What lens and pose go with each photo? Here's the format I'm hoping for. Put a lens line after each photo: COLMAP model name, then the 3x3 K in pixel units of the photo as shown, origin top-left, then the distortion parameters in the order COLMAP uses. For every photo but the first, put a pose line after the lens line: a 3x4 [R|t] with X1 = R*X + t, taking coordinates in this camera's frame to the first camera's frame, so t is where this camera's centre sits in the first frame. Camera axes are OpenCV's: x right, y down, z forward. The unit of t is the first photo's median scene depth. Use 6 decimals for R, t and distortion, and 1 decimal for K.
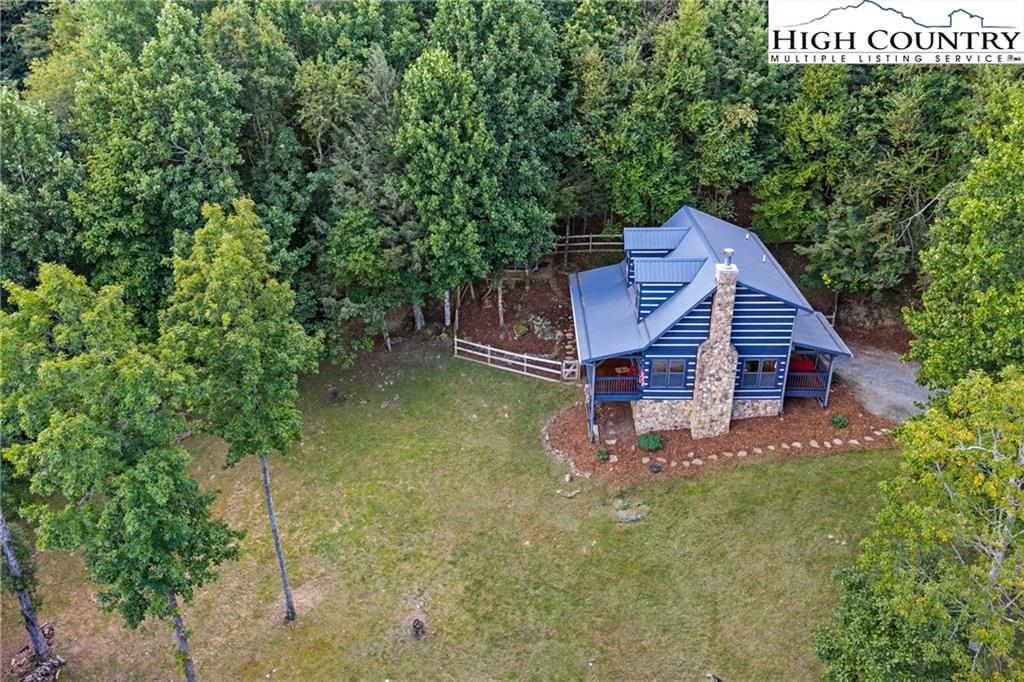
lens RADIAL K [[822.9, 0, 512.8], [0, 822.9, 341.2], [0, 0, 1]] dist [-0.009679, -0.001761]
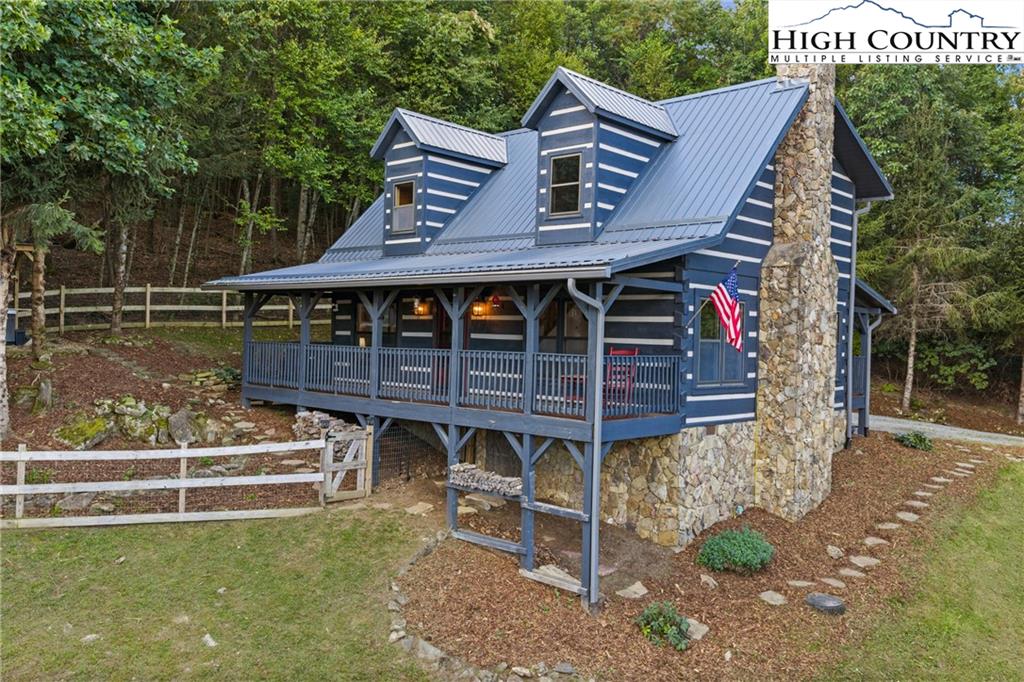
lens RADIAL K [[822.9, 0, 511.9], [0, 822.9, 340.0], [0, 0, 1]] dist [-0.009679, -0.001761]
pose [[0.670643, 0.019709, 0.741519, -0.141025], [0.290205, 0.912998, -0.286734, 0.113509], [-0.682656, 0.407488, 0.606575, 0.825918]]
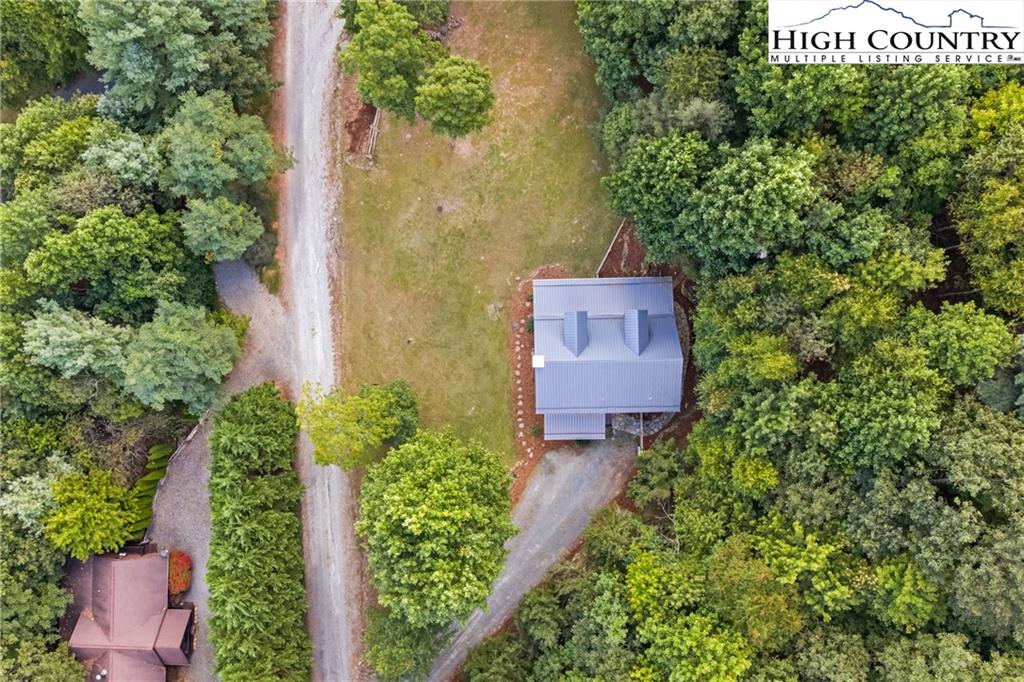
lens RADIAL K [[822.9, 0, 512.9], [0, 822.9, 340.7], [0, 0, 1]] dist [-0.009679, -0.001761]
pose [[0.042871, 0.998473, 0.034828, 0.149202], [-0.428578, -0.013110, 0.903409, -1.558122], [0.902487, -0.053656, 0.427362, 0.224946]]
